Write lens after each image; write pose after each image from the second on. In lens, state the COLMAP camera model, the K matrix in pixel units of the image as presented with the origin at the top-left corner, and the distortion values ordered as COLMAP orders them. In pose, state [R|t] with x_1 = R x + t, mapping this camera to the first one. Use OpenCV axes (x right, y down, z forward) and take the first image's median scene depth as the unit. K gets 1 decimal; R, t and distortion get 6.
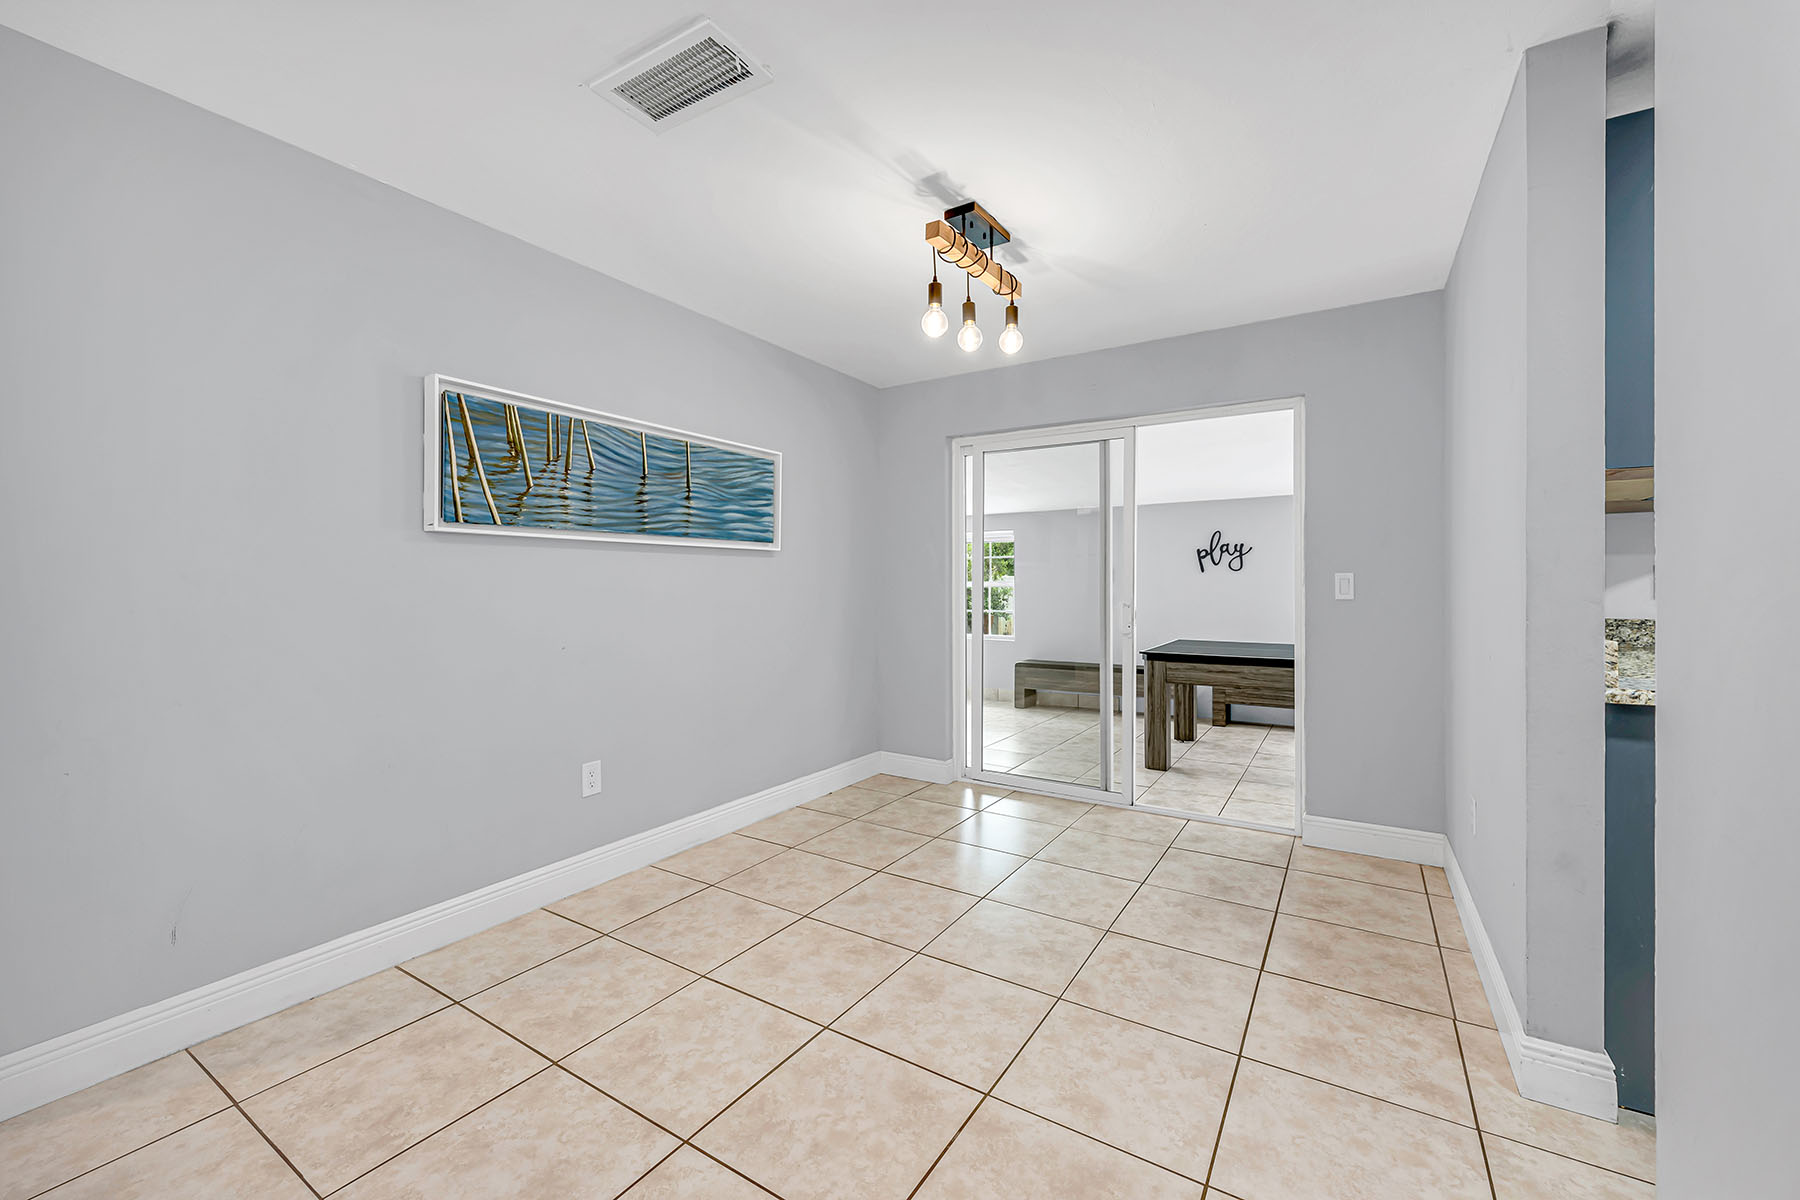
lens RADIAL K [[720.0, 0, 898.3], [0, 720.0, 588.1], [0, 0, 1]] dist [-0.003084, -0.000394]
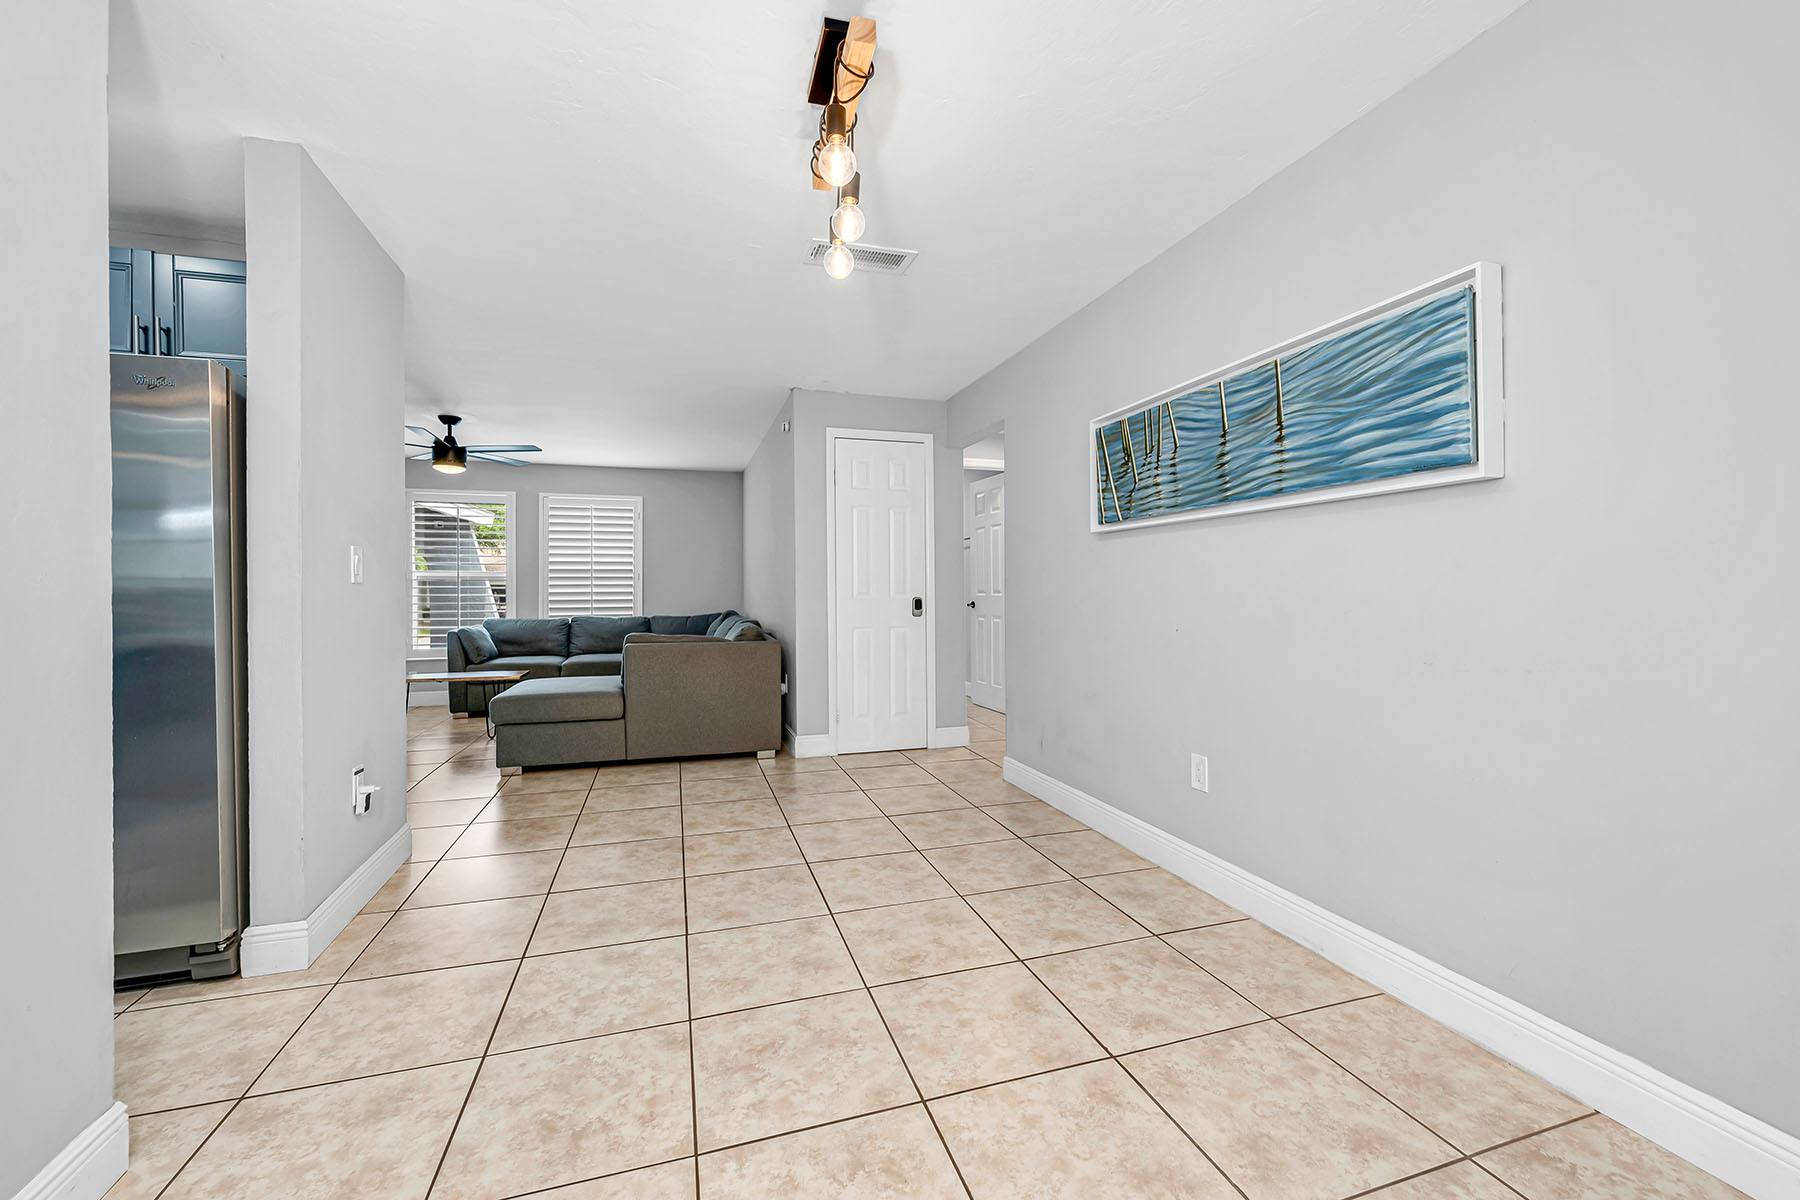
lens RADIAL K [[720.0, 0, 901.5], [0, 720.0, 590.8], [0, 0, 1]] dist [-0.003084, -0.000394]
pose [[-0.638233, 0.005792, -0.769822, 0.603411], [0.004439, 0.999983, 0.003844, 0.024088], [0.769831, -0.000964, -0.638248, 1.440275]]
